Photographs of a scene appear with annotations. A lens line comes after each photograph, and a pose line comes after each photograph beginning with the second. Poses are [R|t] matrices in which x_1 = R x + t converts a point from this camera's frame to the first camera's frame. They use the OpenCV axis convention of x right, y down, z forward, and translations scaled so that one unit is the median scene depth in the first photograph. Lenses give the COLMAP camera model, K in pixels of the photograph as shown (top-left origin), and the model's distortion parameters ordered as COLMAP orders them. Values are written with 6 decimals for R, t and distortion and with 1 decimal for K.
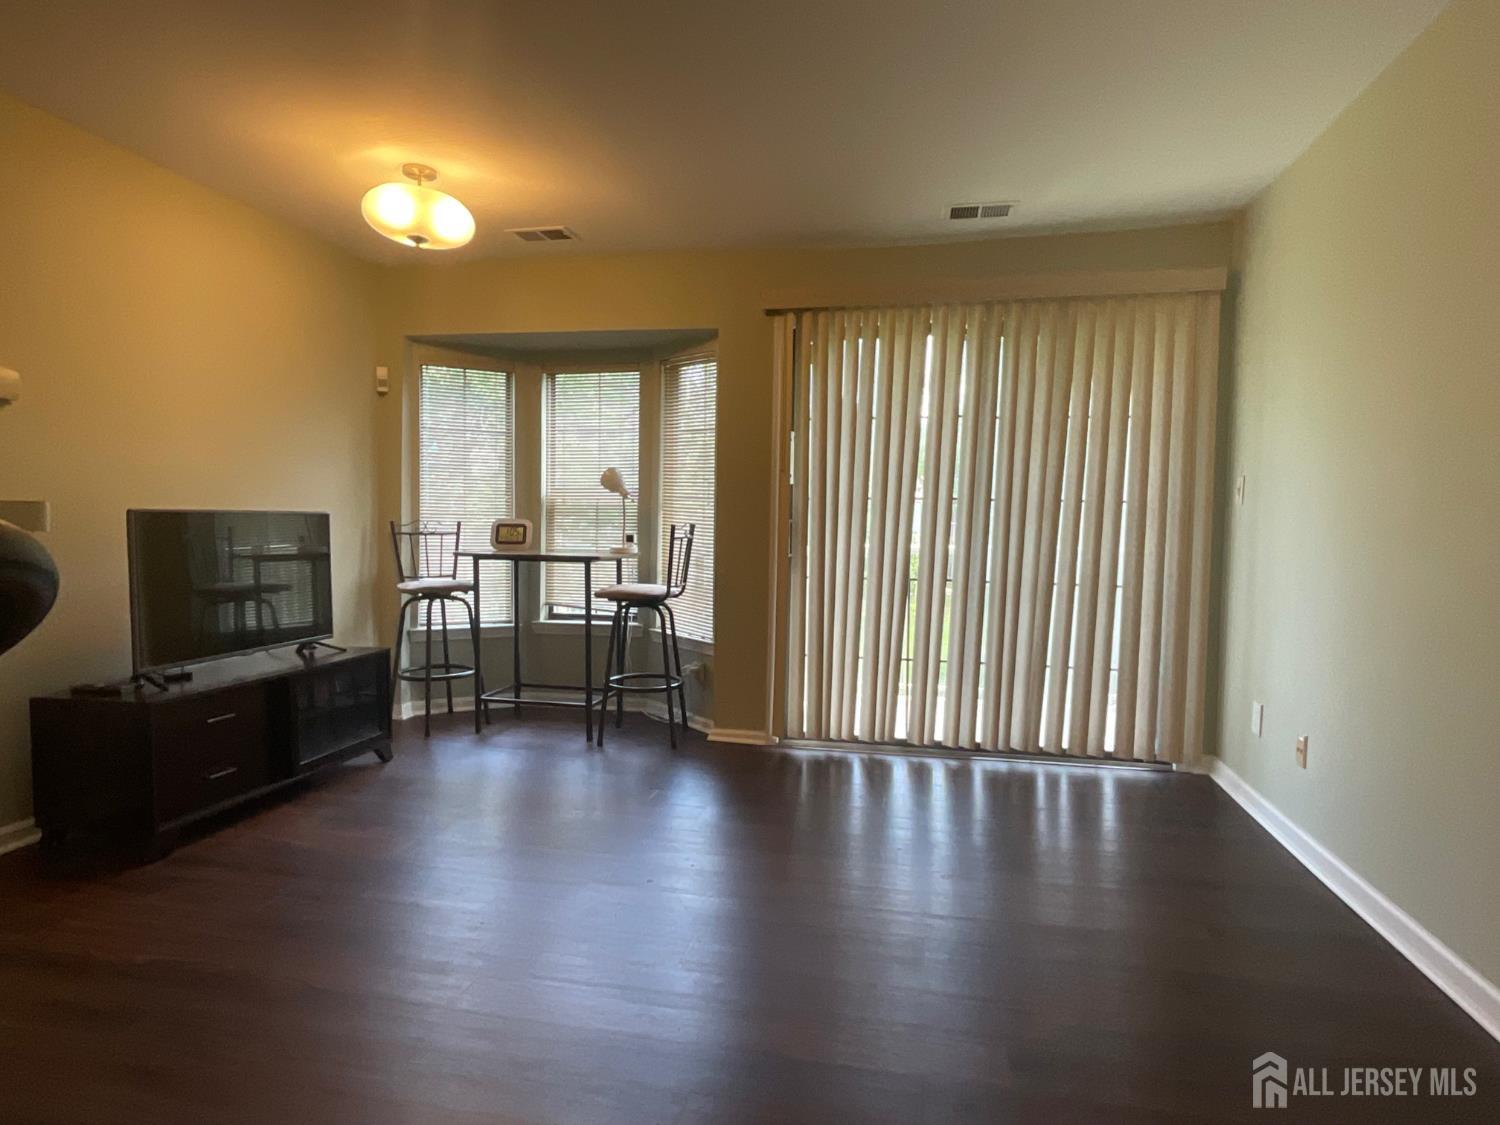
lens RADIAL K [[888.7, 0, 750.0], [0, 888.7, 562.5], [0, 0, 1]] dist [0.060269, -0.001177]
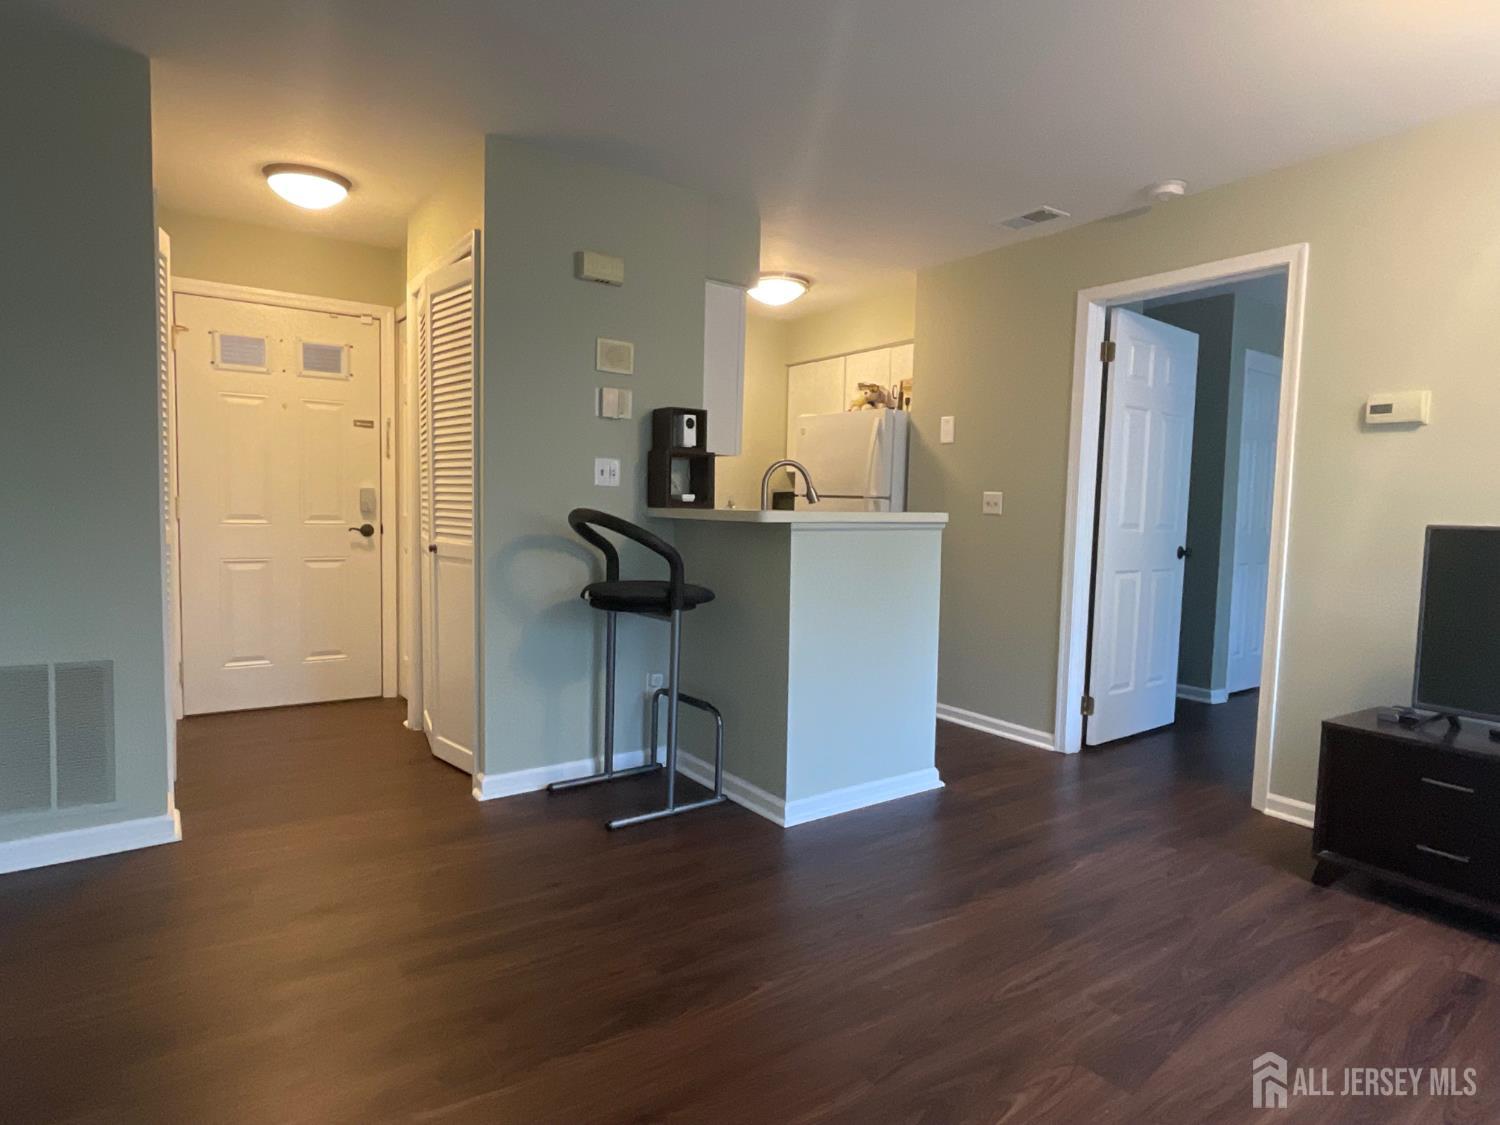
lens RADIAL K [[888.7, 0, 750.0], [0, 888.7, 562.5], [0, 0, 1]] dist [0.060269, -0.001177]
pose [[-0.643767, 0.022110, -0.764902, 0.300615], [-0.071652, 0.993449, 0.089021, -0.036713], [0.761860, 0.112115, -0.637965, 0.705751]]
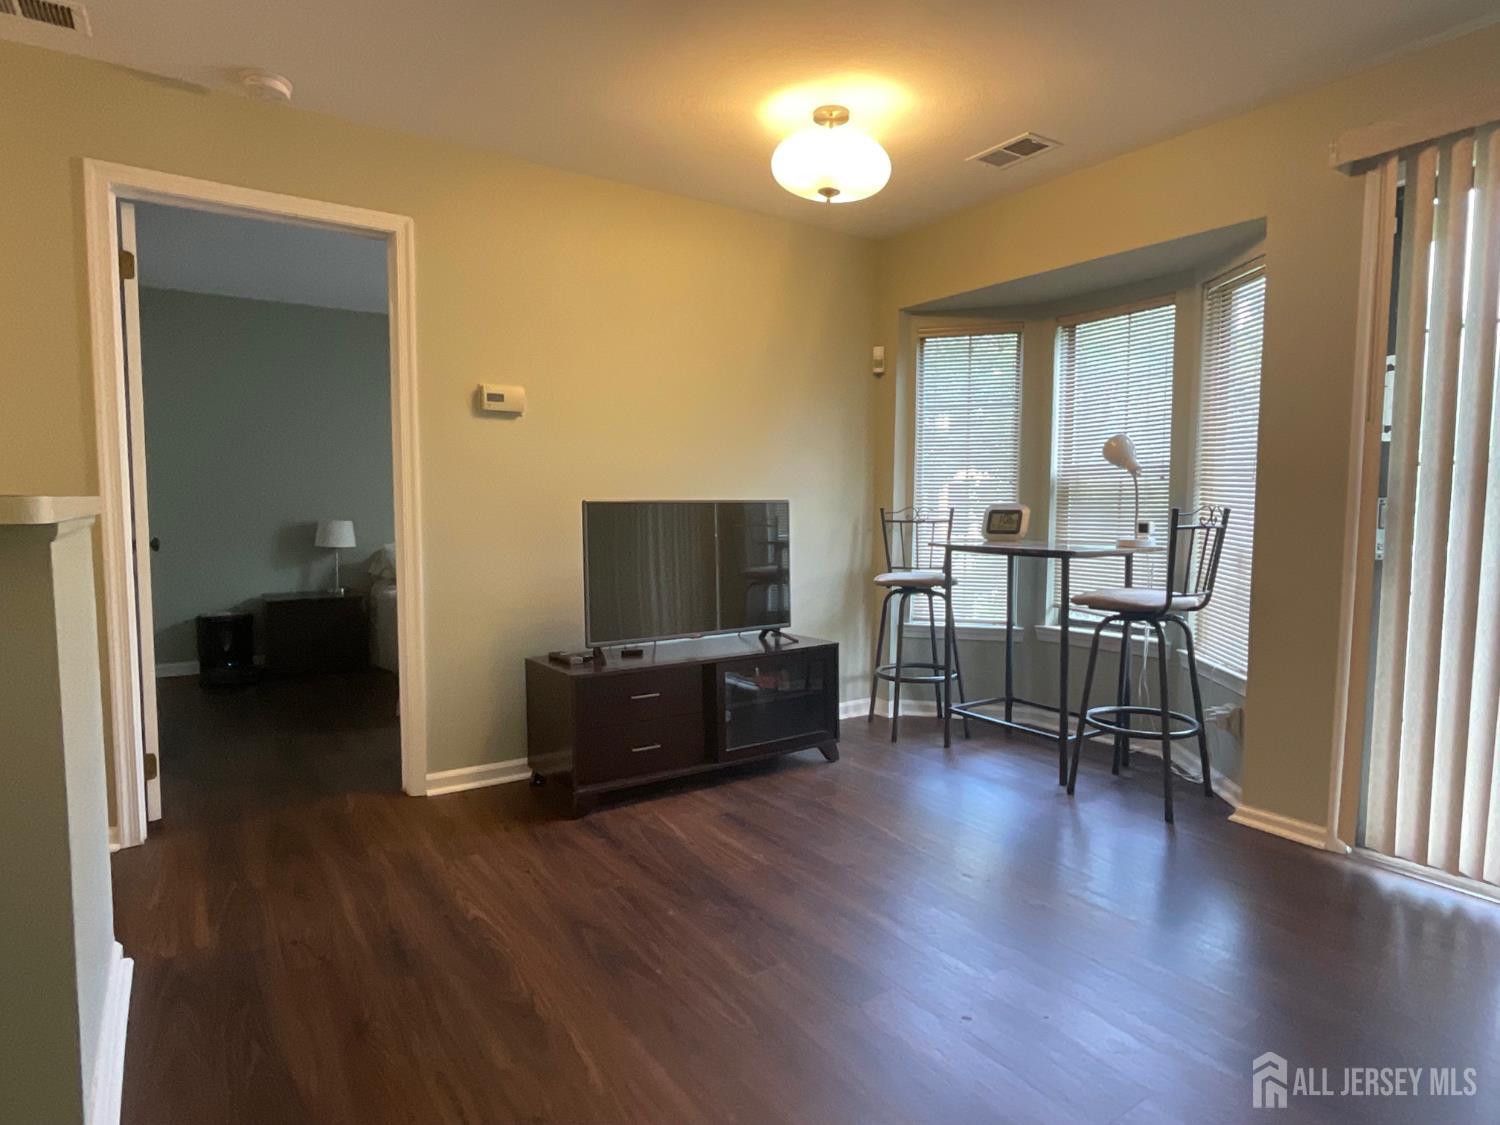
lens RADIAL K [[888.7, 0, 750.0], [0, 888.7, 562.5], [0, 0, 1]] dist [0.060269, -0.001177]
pose [[0.737200, 0.033984, -0.674819, 0.142716], [-0.022340, 0.999414, 0.025925, -0.010368], [0.675305, -0.004036, 0.737527, 0.217935]]
